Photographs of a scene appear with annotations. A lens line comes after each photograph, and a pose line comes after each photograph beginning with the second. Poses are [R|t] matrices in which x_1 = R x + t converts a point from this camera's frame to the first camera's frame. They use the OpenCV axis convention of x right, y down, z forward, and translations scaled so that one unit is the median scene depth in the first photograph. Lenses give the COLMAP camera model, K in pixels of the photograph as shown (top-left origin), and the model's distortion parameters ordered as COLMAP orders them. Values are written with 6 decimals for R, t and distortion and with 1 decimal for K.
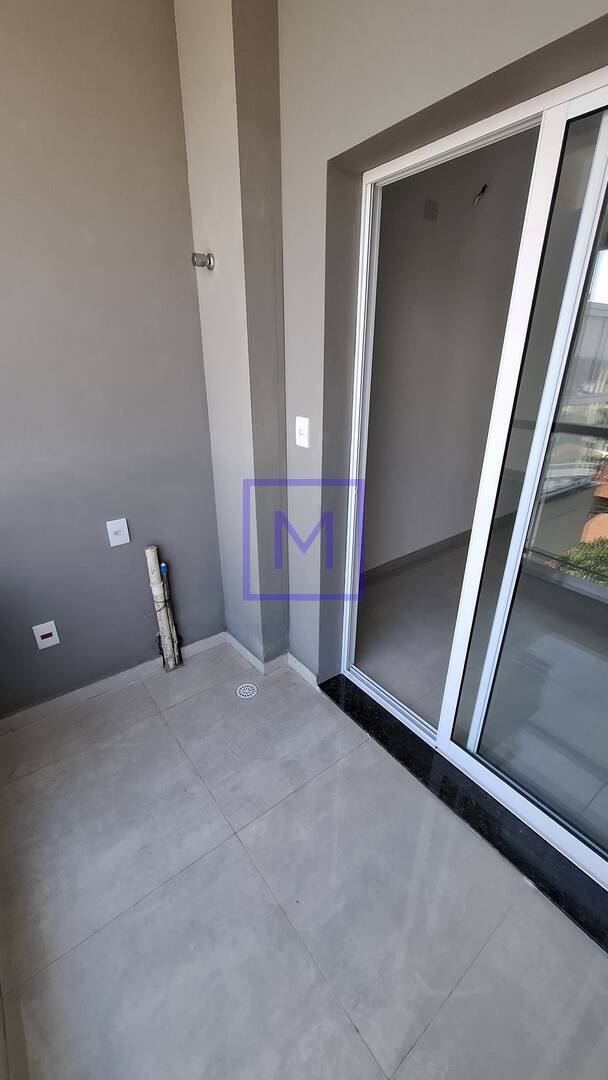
lens RADIAL K [[429.5, 0, 304.1], [0, 429.5, 542.3], [0, 0, 1]] dist [-0.002497, -0.000018]
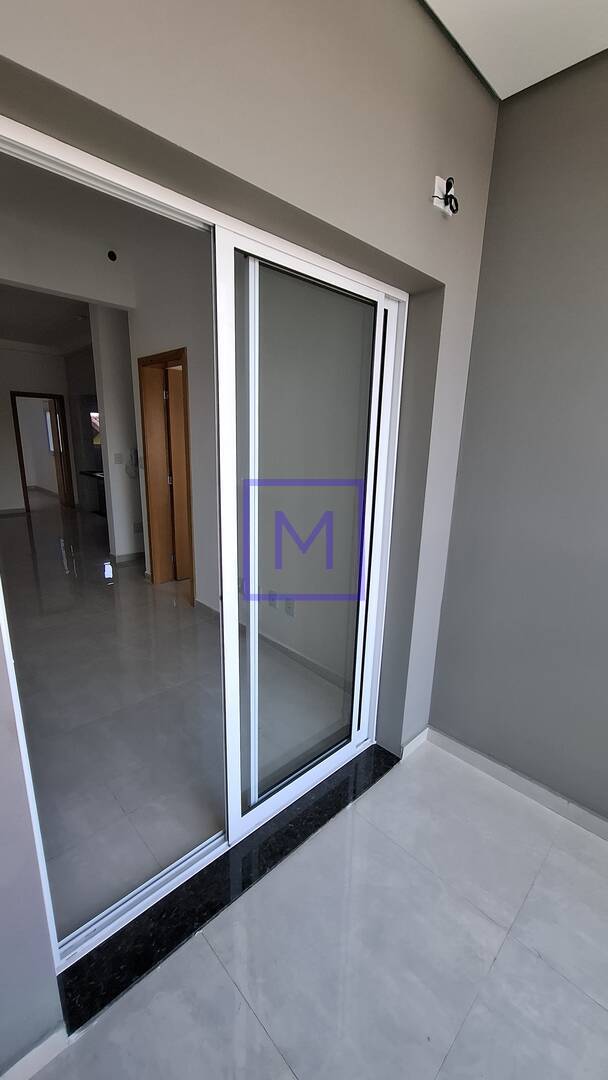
lens RADIAL K [[429.5, 0, 304.1], [0, 429.5, 542.3], [0, 0, 1]] dist [-0.002497, -0.000018]
pose [[-0.114924, -0.235488, 0.965059, -0.480538], [0.371974, 0.890613, 0.261618, -0.296078], [-0.921101, 0.389043, -0.014757, 0.711277]]
